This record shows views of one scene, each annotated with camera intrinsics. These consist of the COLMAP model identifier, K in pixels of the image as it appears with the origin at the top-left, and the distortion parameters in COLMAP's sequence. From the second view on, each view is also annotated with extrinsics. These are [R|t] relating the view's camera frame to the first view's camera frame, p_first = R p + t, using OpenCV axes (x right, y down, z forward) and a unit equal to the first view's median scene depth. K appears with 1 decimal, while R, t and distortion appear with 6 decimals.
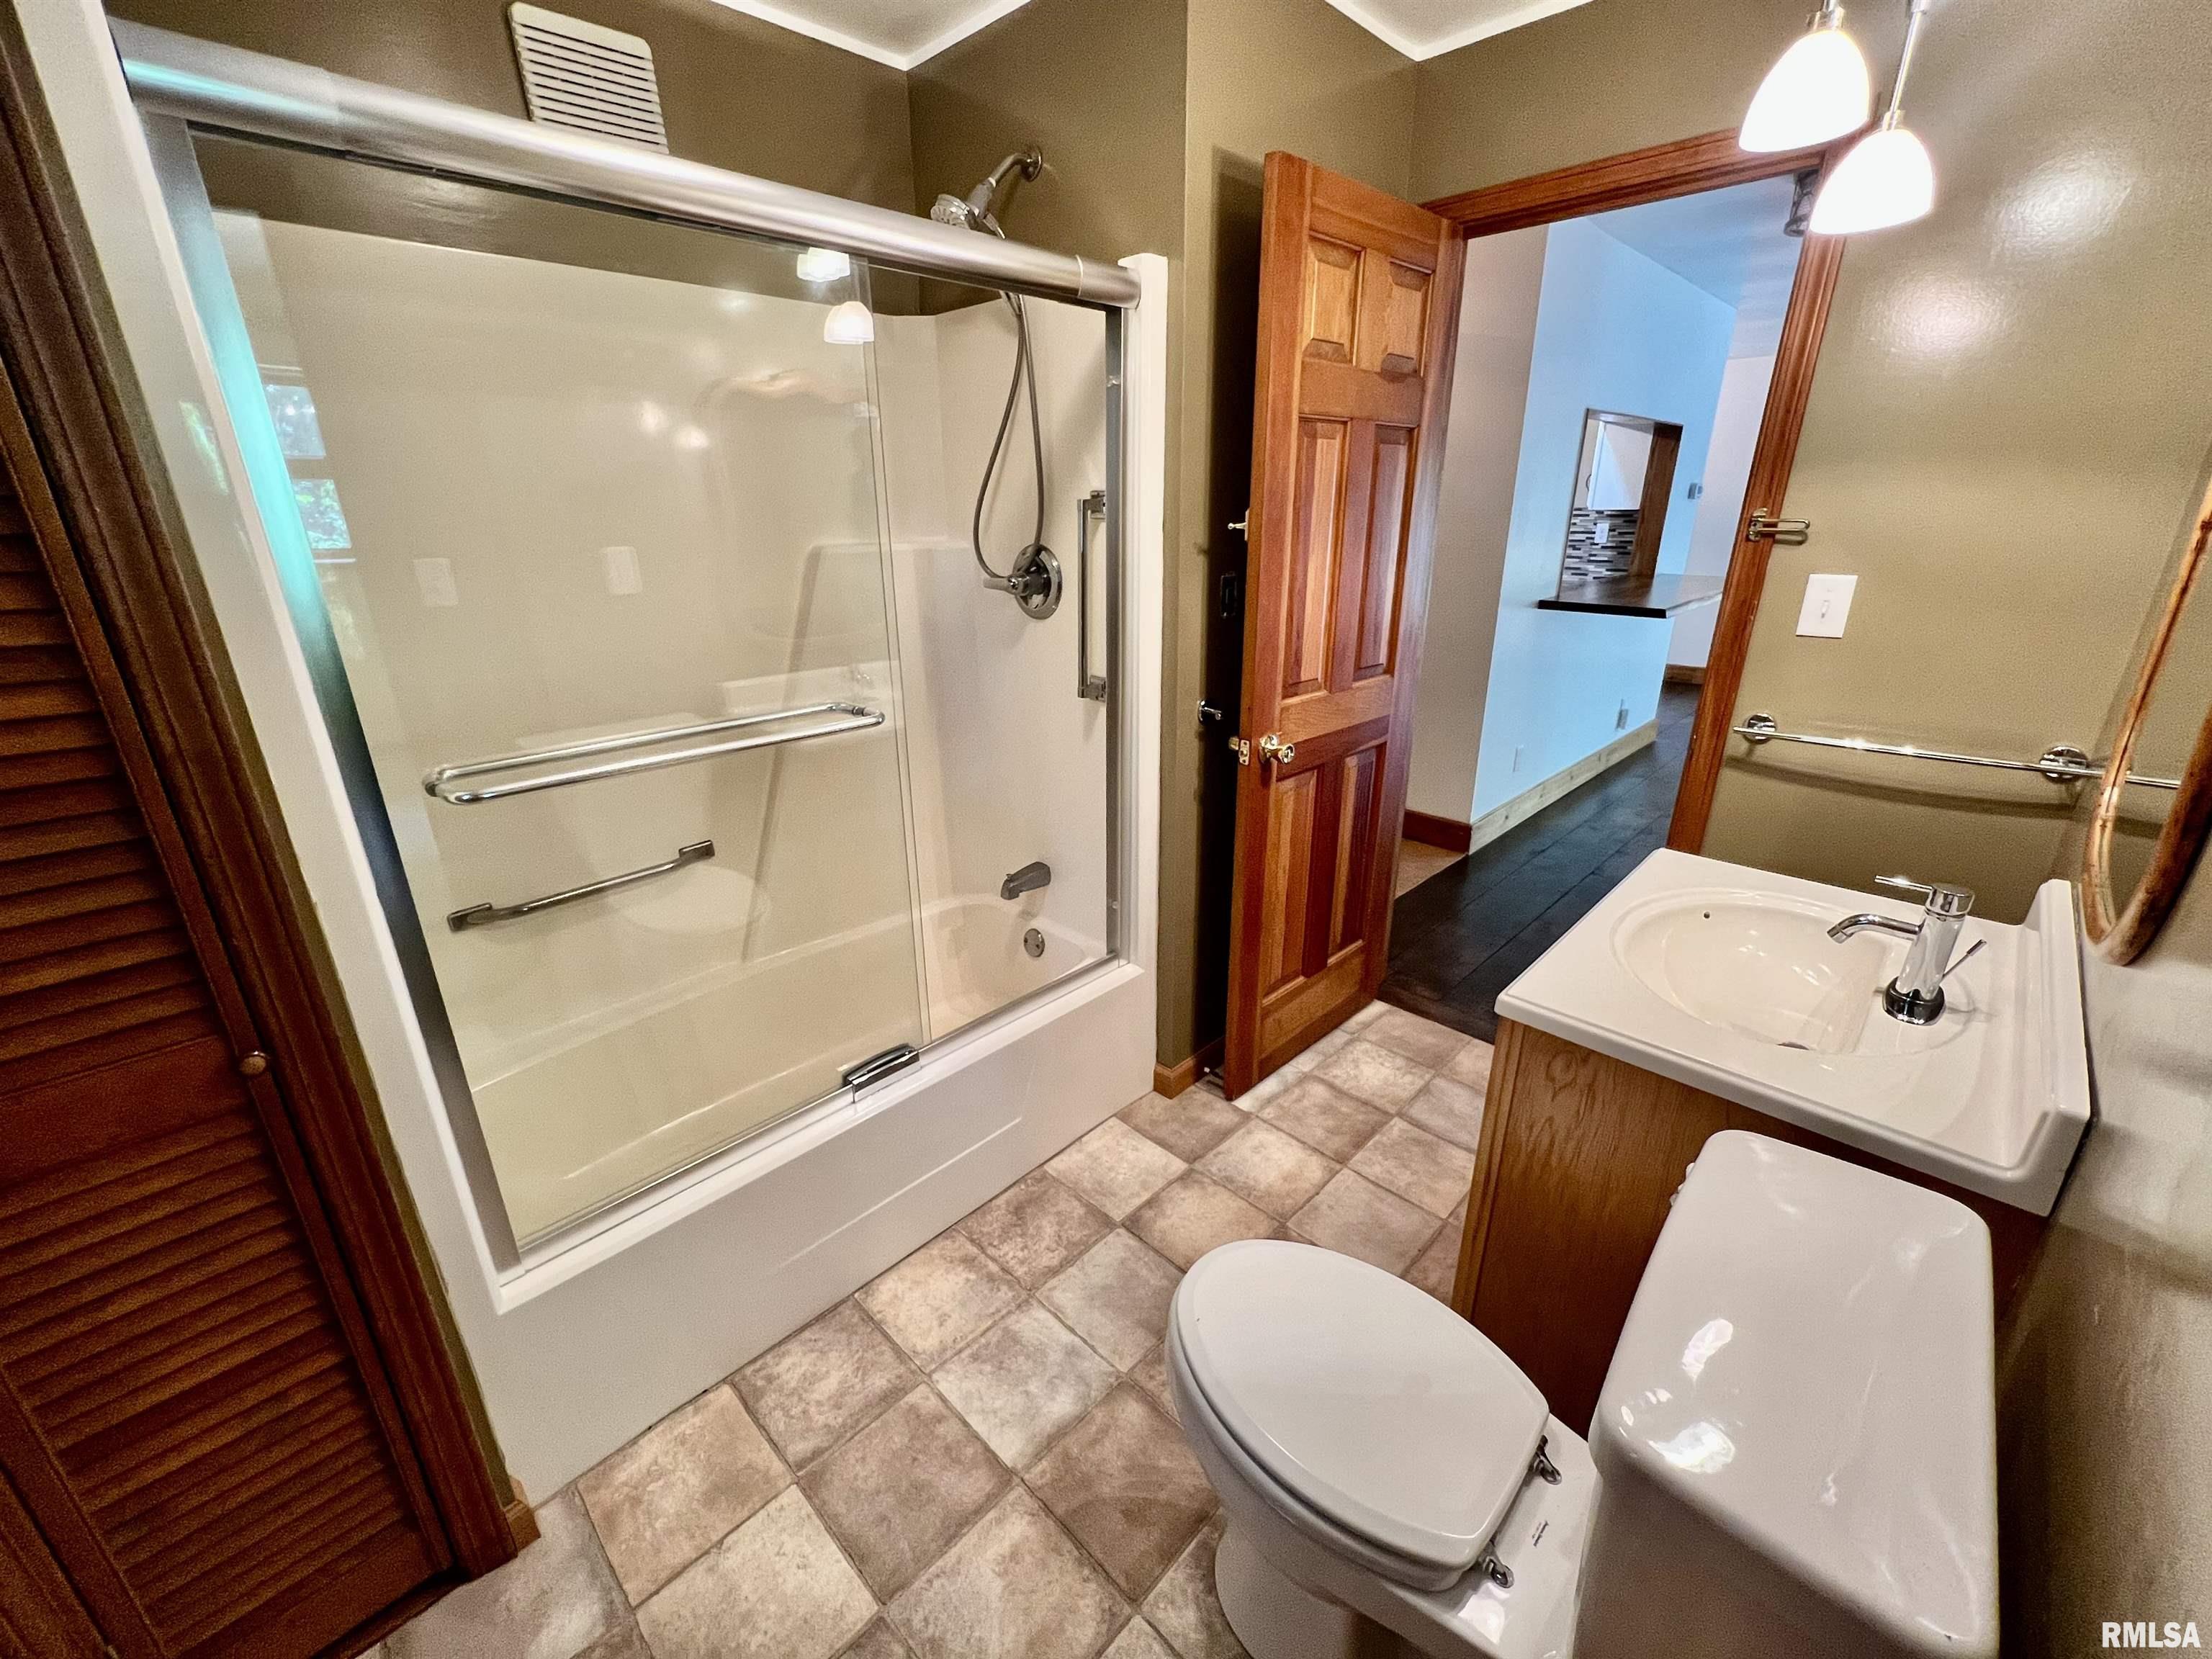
lens RADIAL K [[895.9, 0, 1106.0], [0, 895.9, 829.5], [0, 0, 1]] dist [-0.001620, -0.000159]
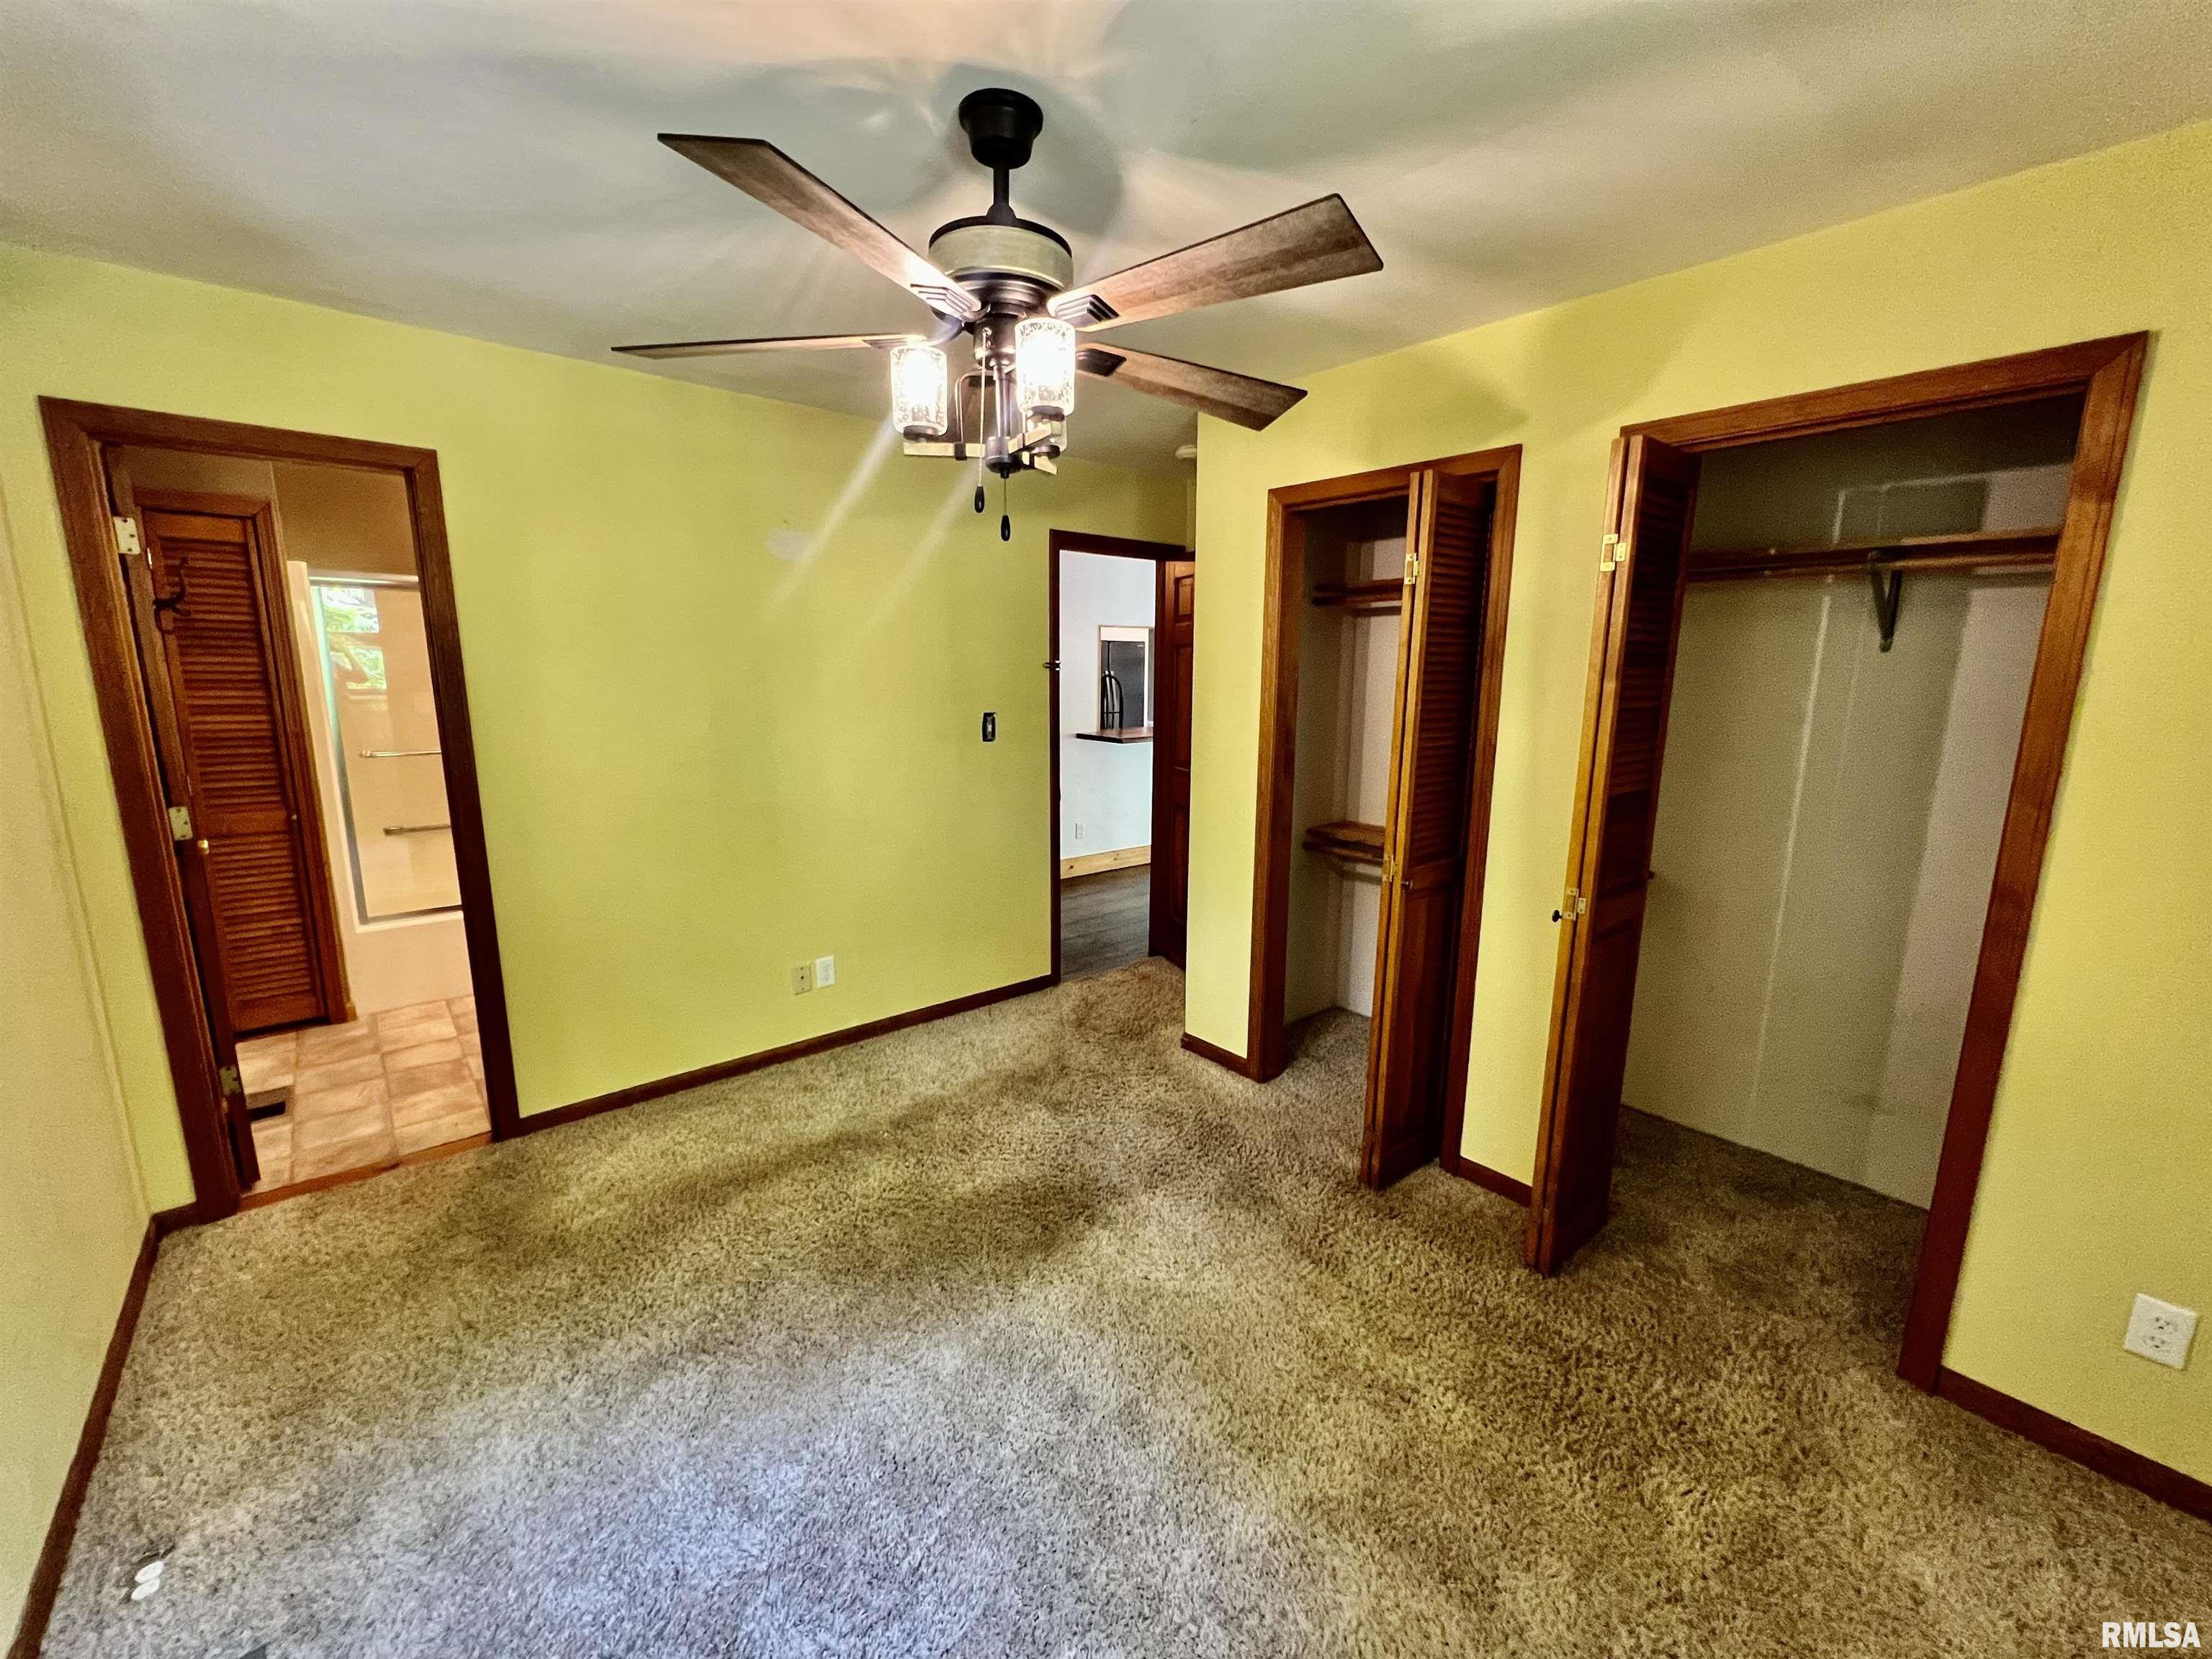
lens RADIAL K [[895.9, 0, 1106.0], [0, 895.9, 829.5], [0, 0, 1]] dist [-0.001620, -0.000159]
pose [[0.995335, 0.035968, -0.089528, 2.164994], [-0.050451, 0.984972, -0.165184, 0.597399], [0.082241, 0.168930, 0.982191, -1.865934]]
